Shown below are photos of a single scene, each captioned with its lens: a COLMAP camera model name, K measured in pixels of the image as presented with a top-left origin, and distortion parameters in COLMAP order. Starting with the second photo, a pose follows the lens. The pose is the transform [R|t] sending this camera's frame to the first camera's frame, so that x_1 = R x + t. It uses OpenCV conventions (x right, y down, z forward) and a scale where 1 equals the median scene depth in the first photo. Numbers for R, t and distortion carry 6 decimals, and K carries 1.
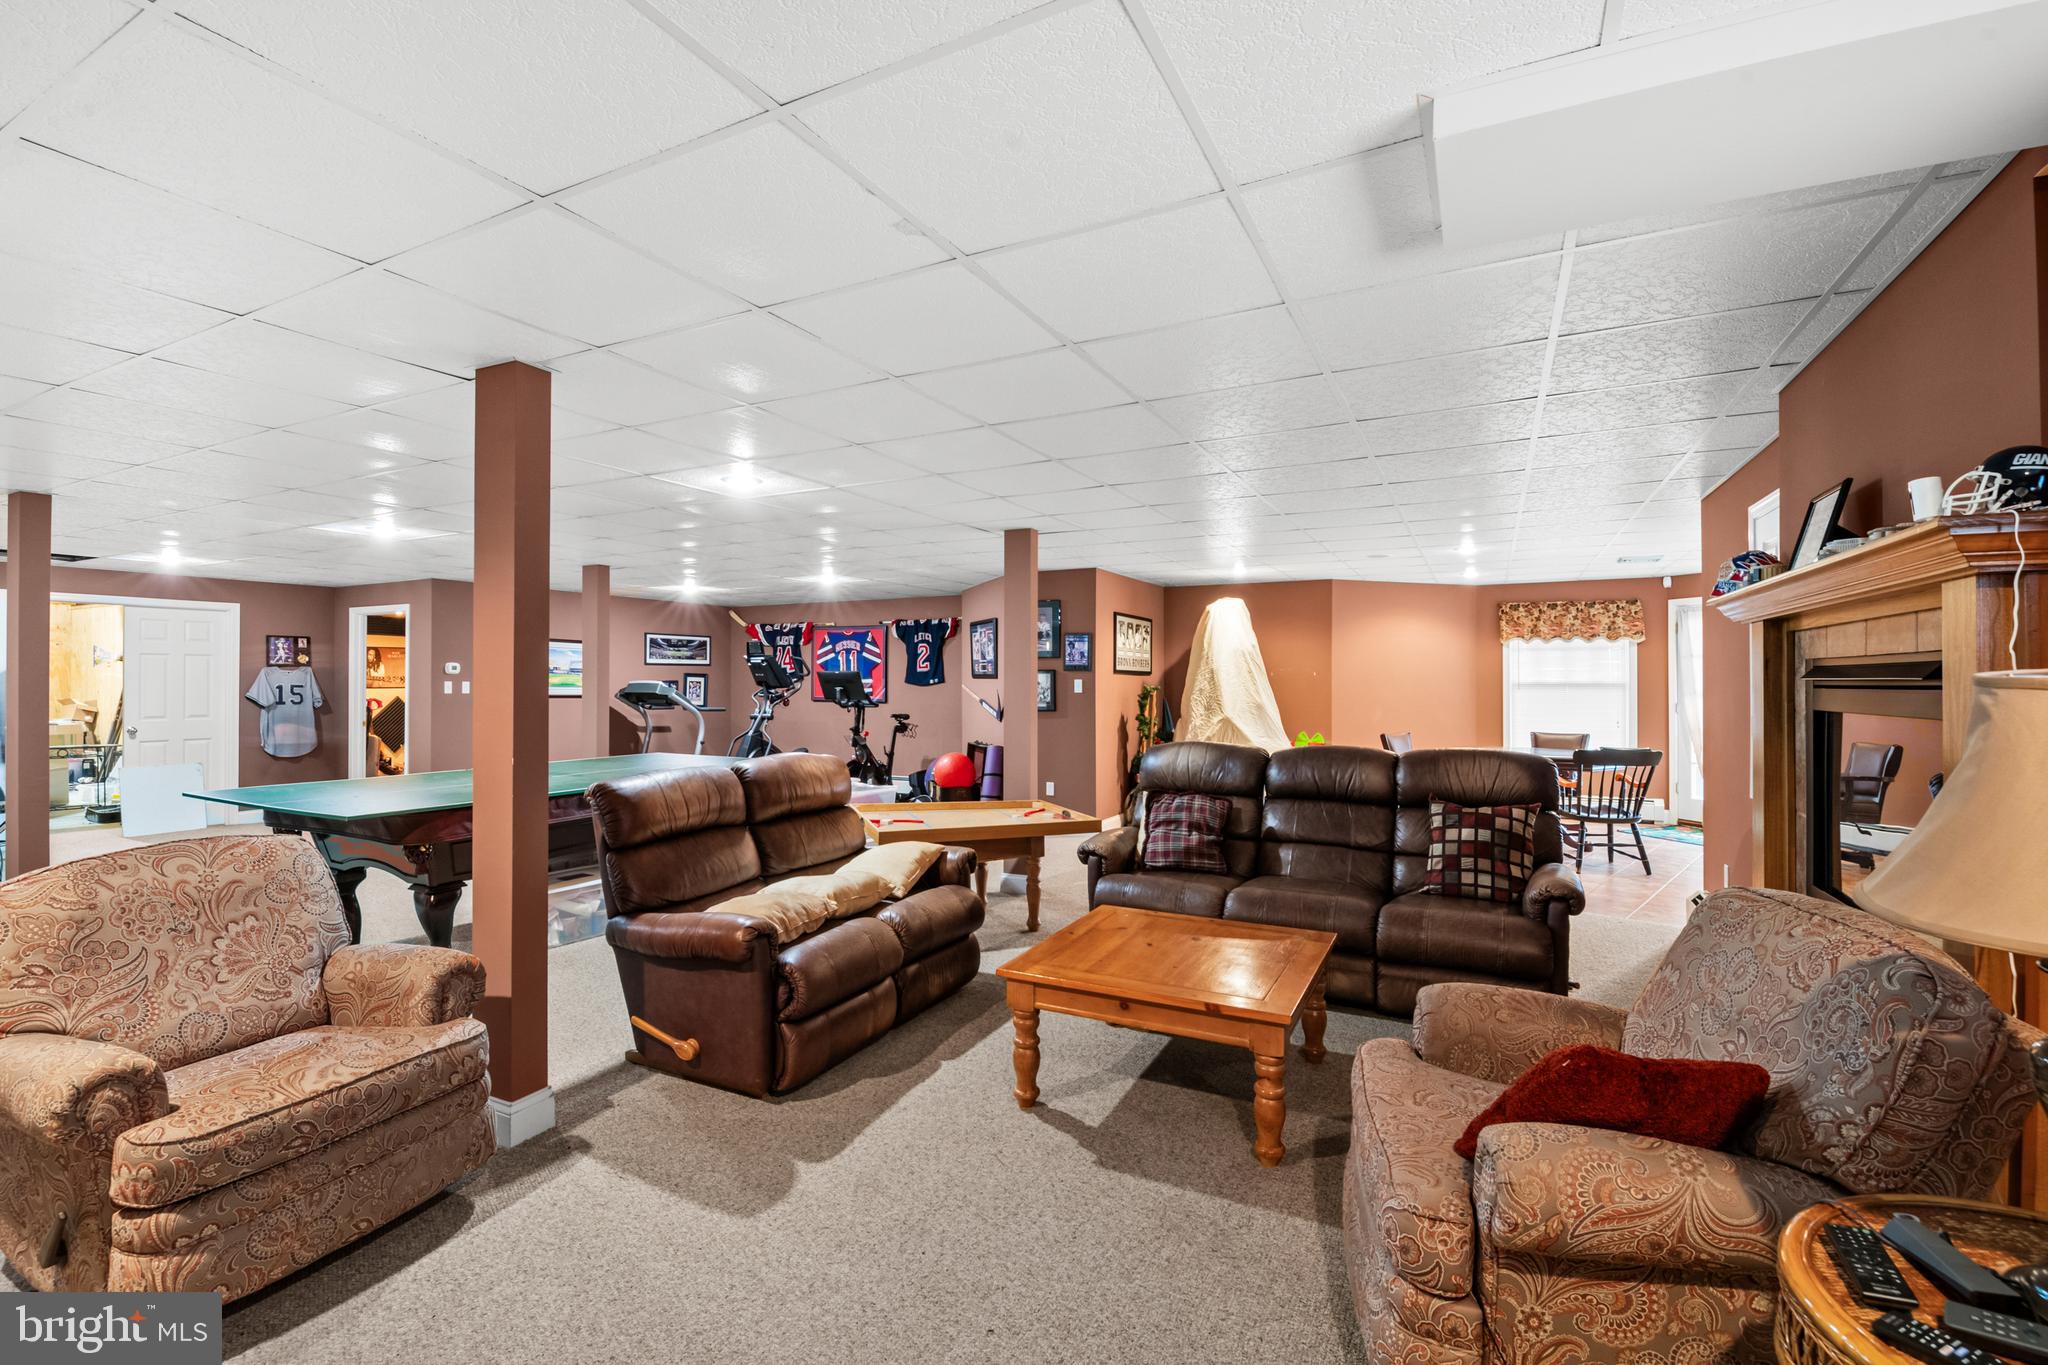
lens RADIAL K [[911.0, 0, 1026.5], [0, 911.0, 679.0], [0, 0, 1]] dist [-0.002166, -0.009459]
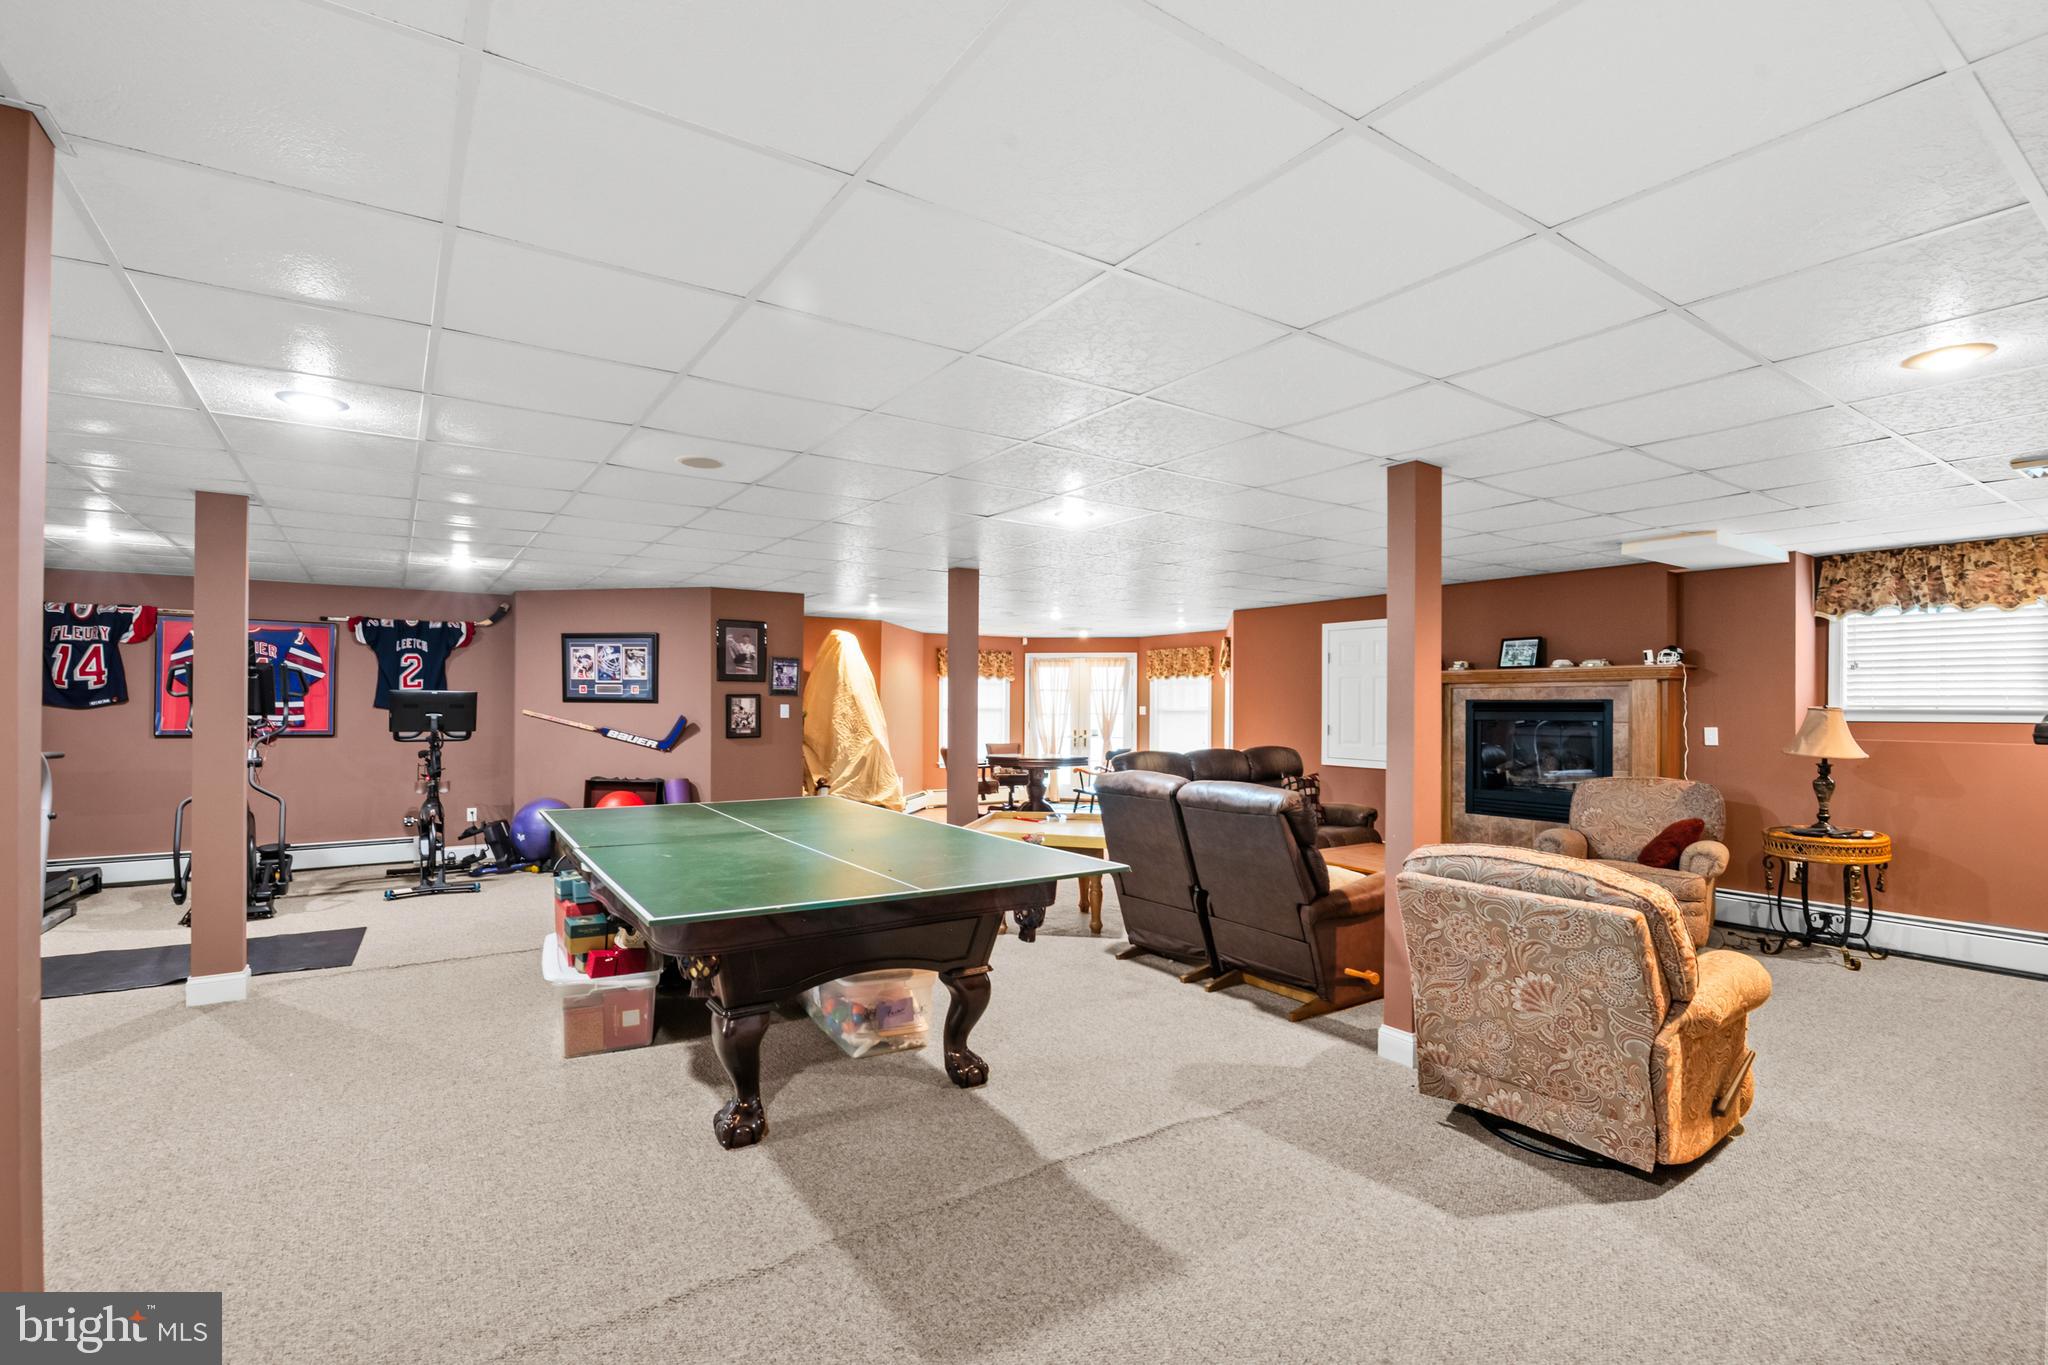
lens RADIAL K [[942.3, 0, 1011.2], [0, 942.3, 675.4], [0, 0, 1]] dist [-0.001182, -0.007789]
pose [[0.485132, 0.032649, 0.873831, -0.637691], [-0.003361, 0.999365, -0.035474, 0.003901], [-0.874434, 0.014273, 0.484934, 0.267516]]
